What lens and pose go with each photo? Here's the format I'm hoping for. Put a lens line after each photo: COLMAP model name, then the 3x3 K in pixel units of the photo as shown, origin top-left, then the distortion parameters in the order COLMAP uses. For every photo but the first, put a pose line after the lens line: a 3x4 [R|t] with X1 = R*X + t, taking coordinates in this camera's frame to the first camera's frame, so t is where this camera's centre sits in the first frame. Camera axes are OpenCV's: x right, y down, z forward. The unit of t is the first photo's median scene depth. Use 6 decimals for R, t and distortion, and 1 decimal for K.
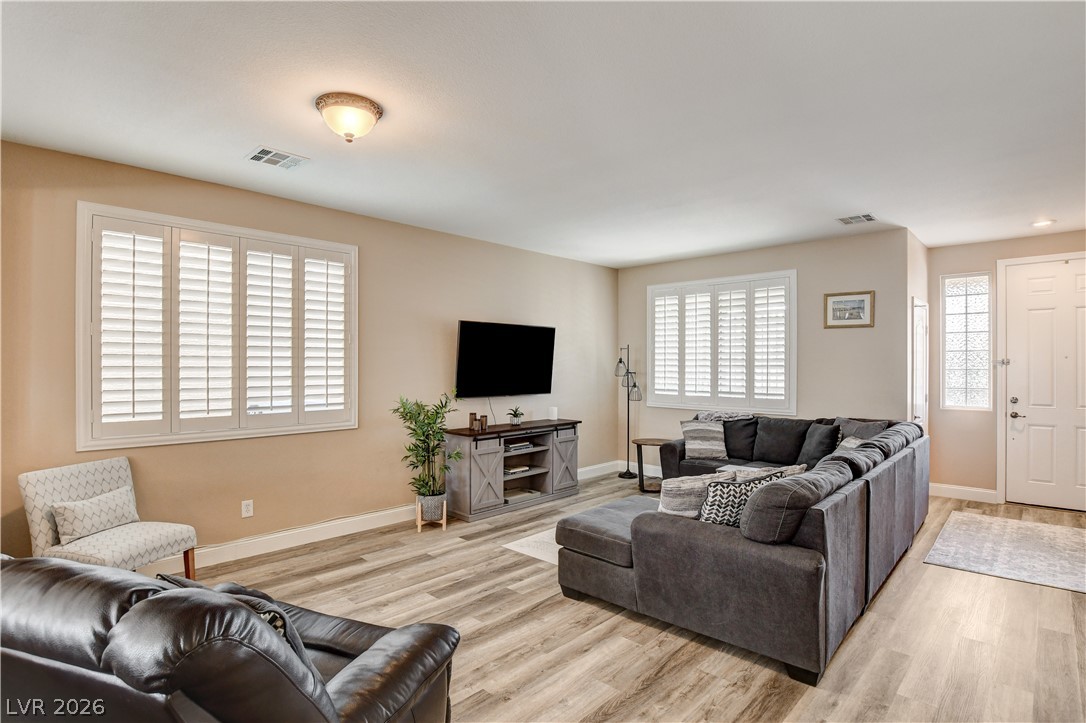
lens RADIAL K [[525.6, 0, 538.3], [0, 525.6, 363.5], [0, 0, 1]] dist [-0.015788, 0.000699]
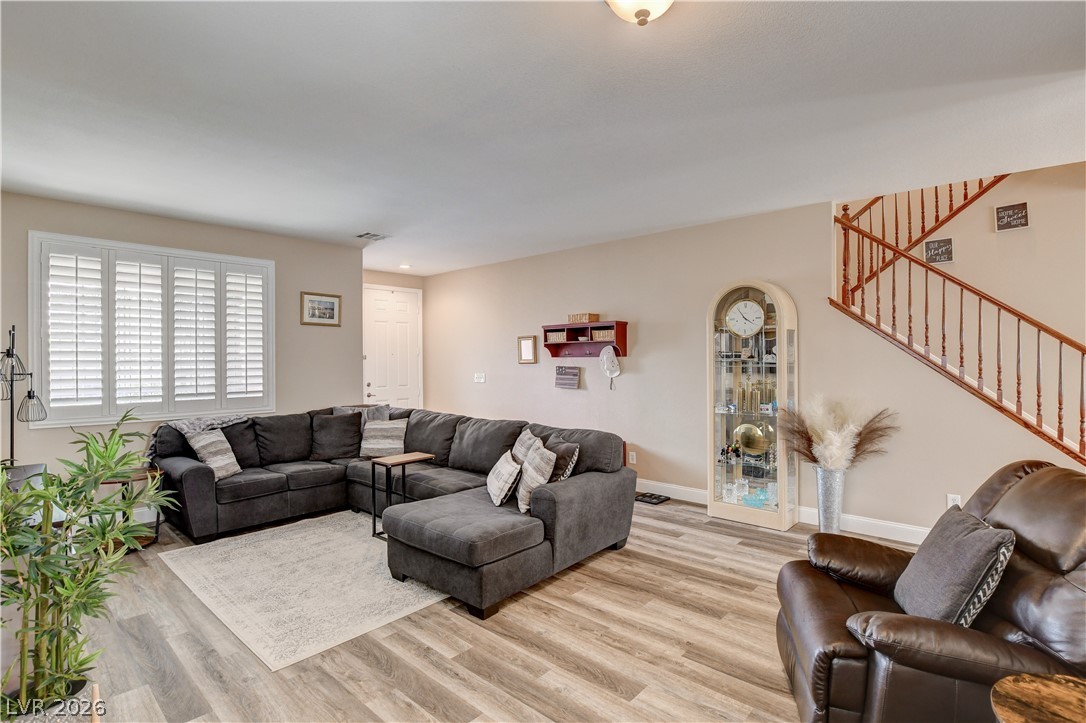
lens RADIAL K [[517.2, 0, 538.0], [0, 517.2, 359.0], [0, 0, 1]] dist [-0.022880, 0.001125]
pose [[-0.008409, -0.001619, 0.999963, -0.696642], [0.002299, 0.999996, 0.001638, 0.001784], [-0.999962, 0.002313, -0.008405, 0.778589]]
